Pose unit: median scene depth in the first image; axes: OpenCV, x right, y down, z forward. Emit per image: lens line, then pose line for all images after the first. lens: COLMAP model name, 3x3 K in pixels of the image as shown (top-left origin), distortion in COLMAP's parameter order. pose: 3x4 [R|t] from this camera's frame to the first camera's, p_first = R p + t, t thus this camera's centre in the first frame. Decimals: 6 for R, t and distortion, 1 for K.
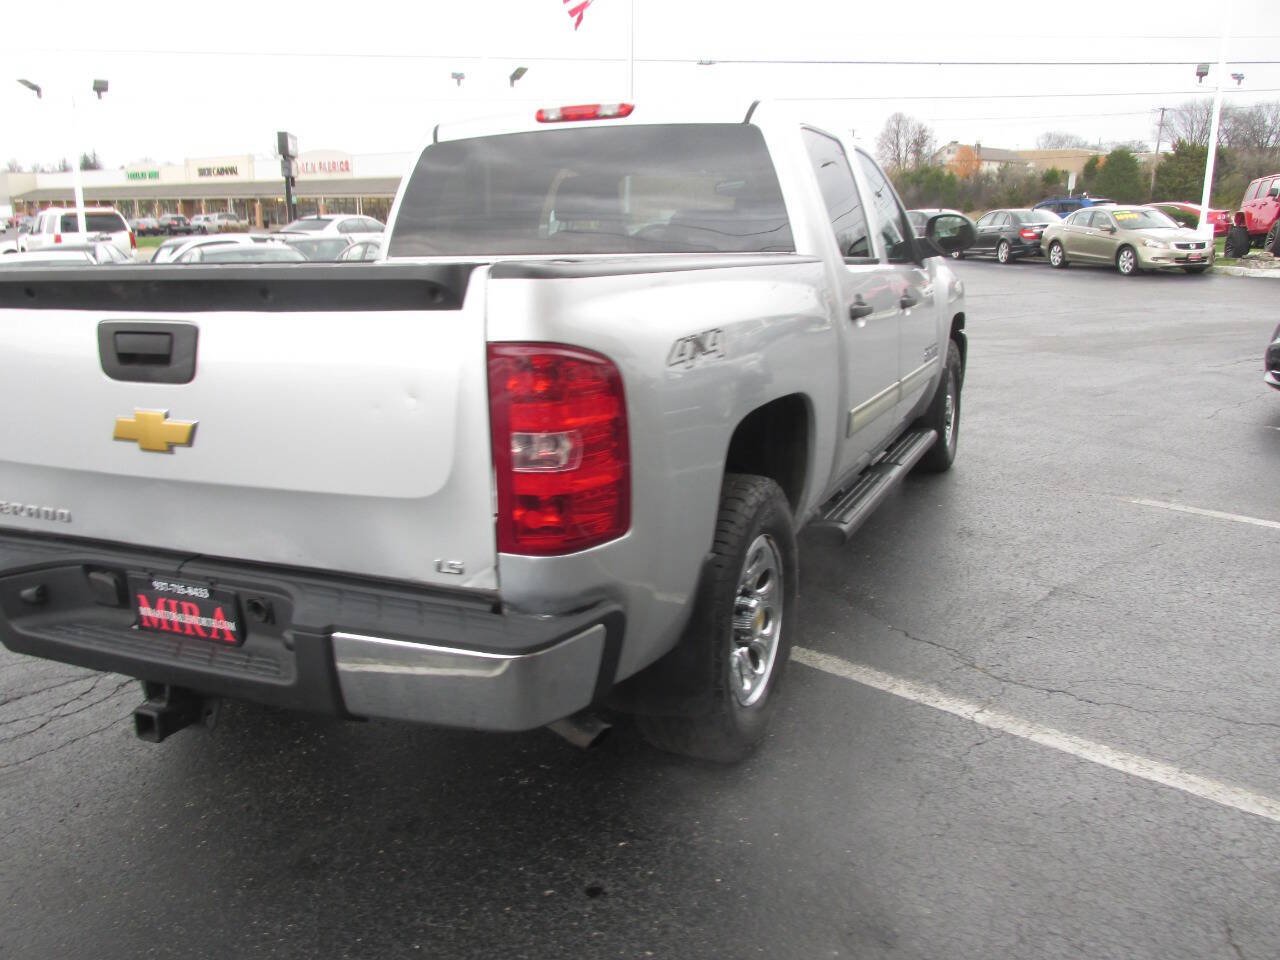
lens RADIAL K [[1072.7, 0, 647.5], [0, 1072.7, 480.7], [0, 0, 1]] dist [-0.047500, 0.021661]
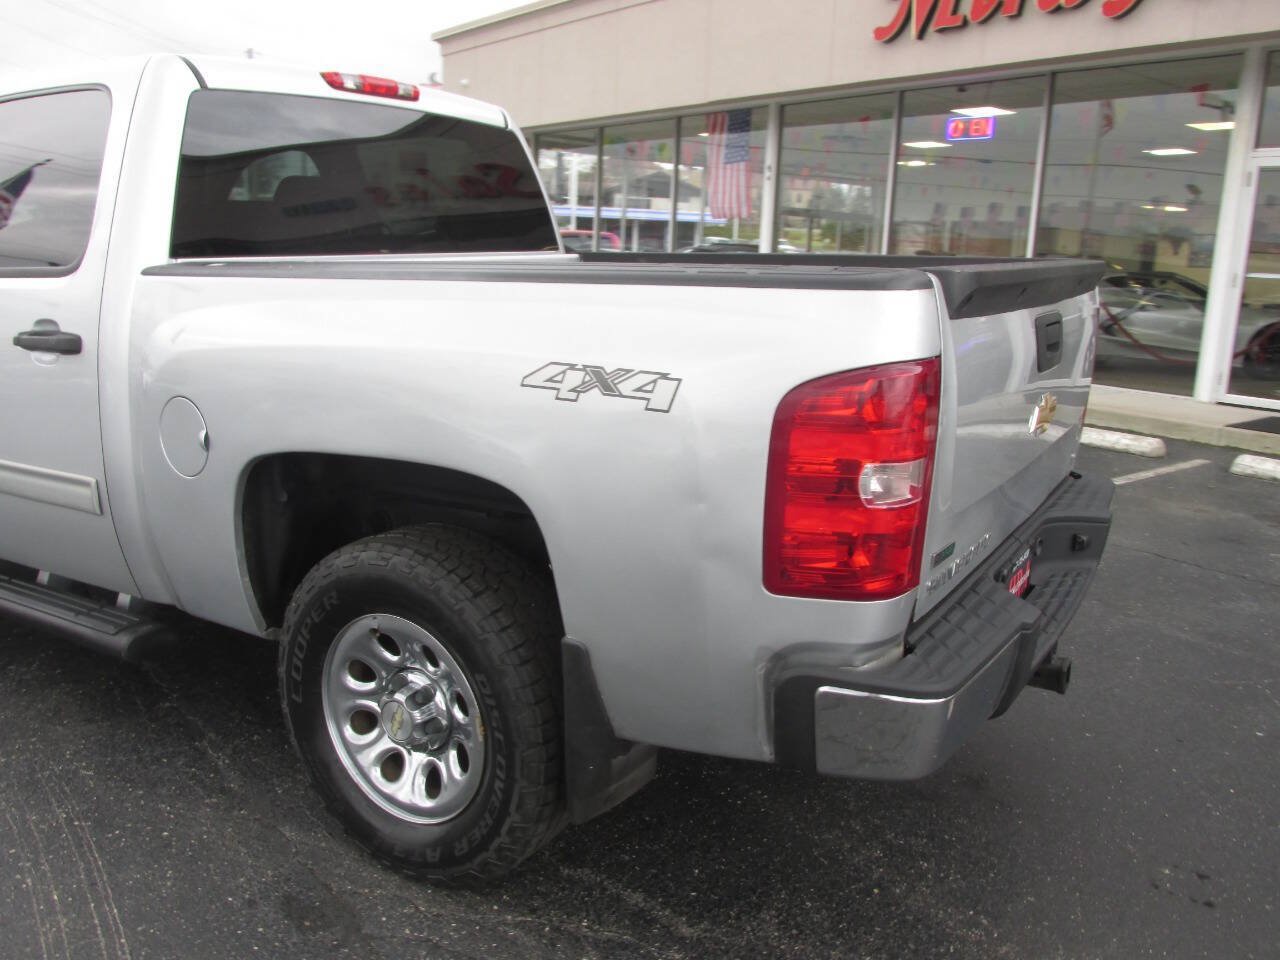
lens RADIAL K [[1072.7, 0, 633.3], [0, 1072.7, 482.8], [0, 0, 1]] dist [-0.047500, 0.021661]
pose [[0.133179, -0.200576, 0.970584, -0.979881], [0.202497, 0.964155, 0.171462, -0.154033], [-0.970185, 0.173705, 0.169022, 0.758968]]
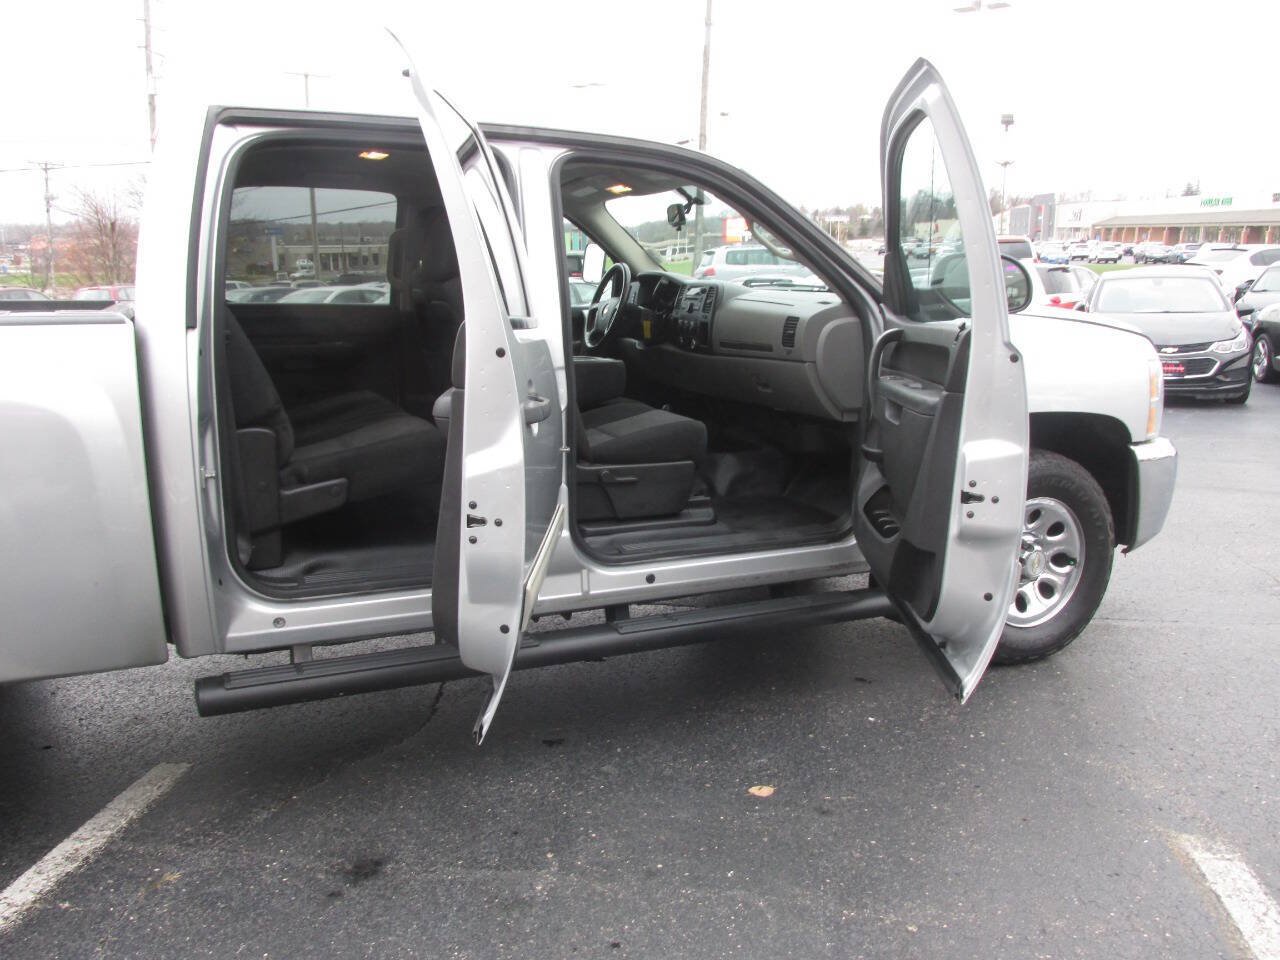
lens RADIAL K [[1072.7, 0, 649.4], [0, 1072.7, 481.0], [0, 0, 1]] dist [-0.047500, 0.021661]
pose [[0.593984, 0.167405, -0.786866, 1.017735], [-0.185711, 0.980224, 0.068354, -0.201367], [0.782748, 0.105528, 0.613327, 0.786612]]
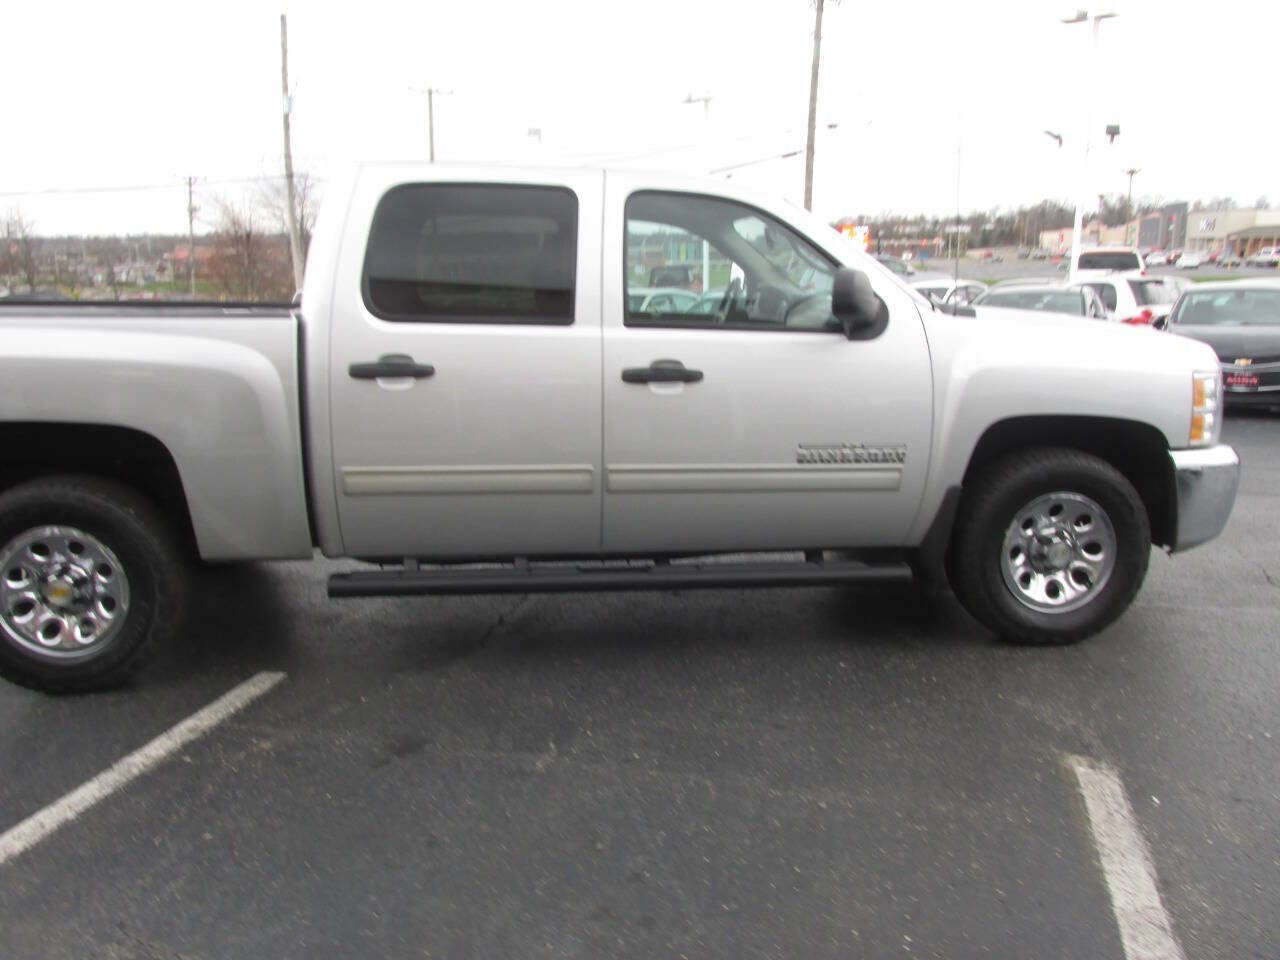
lens RADIAL K [[1072.7, 0, 646.5], [0, 1072.7, 482.2], [0, 0, 1]] dist [-0.047500, 0.021661]
pose [[0.503098, 0.173984, -0.846535, 1.238744], [-0.200515, 0.976296, 0.081487, -0.202299], [0.840646, 0.128747, 0.526059, 0.758464]]
